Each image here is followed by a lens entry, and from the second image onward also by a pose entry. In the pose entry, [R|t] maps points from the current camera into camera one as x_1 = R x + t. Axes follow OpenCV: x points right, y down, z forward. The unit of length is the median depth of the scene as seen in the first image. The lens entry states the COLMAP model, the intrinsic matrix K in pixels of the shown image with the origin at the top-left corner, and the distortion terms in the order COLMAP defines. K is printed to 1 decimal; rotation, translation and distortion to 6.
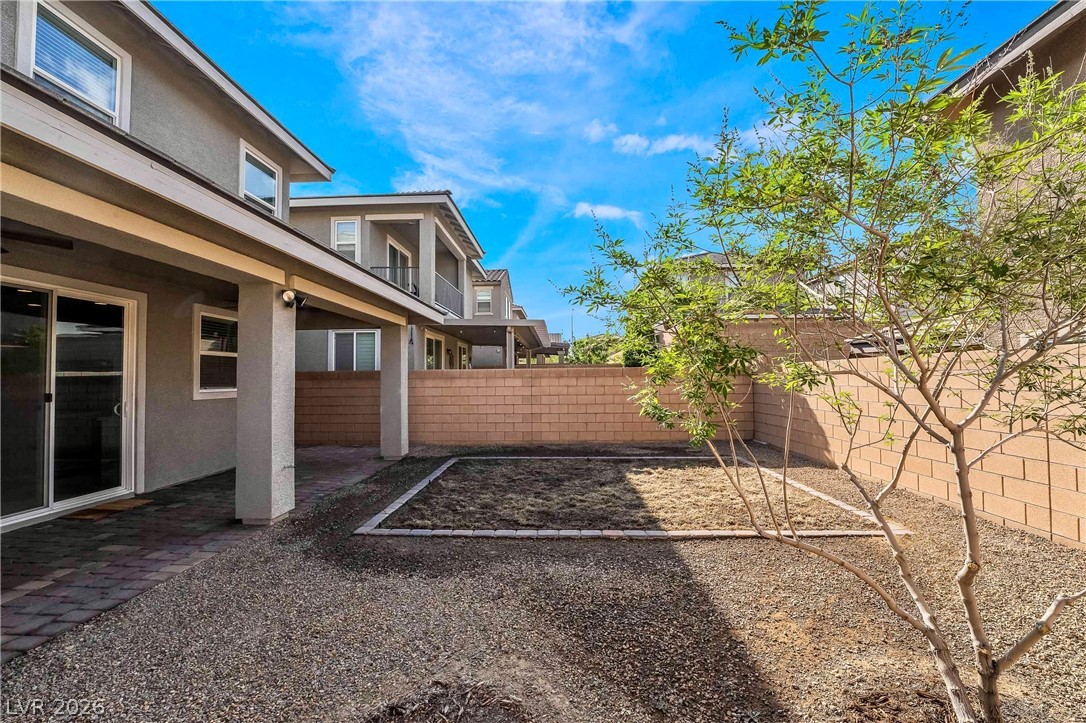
lens RADIAL K [[447.3, 0, 541.4], [0, 447.3, 362.7], [0, 0, 1]] dist [-0.018690, 0.000394]
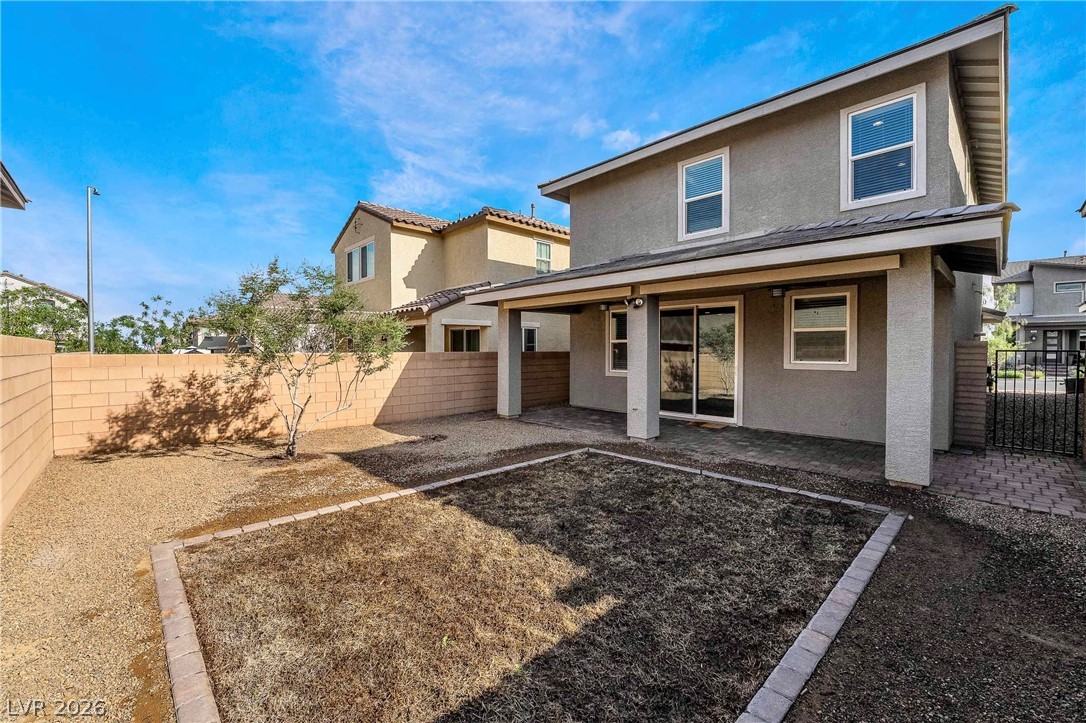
lens RADIAL K [[447.3, 0, 541.4], [0, 447.3, 362.7], [0, 0, 1]] dist [-0.018690, 0.000394]
pose [[-0.697874, 0.028167, -0.715667, 0.819704], [0.035431, 0.999361, 0.004783, 0.052928], [0.715344, -0.022019, -0.698426, 1.931609]]
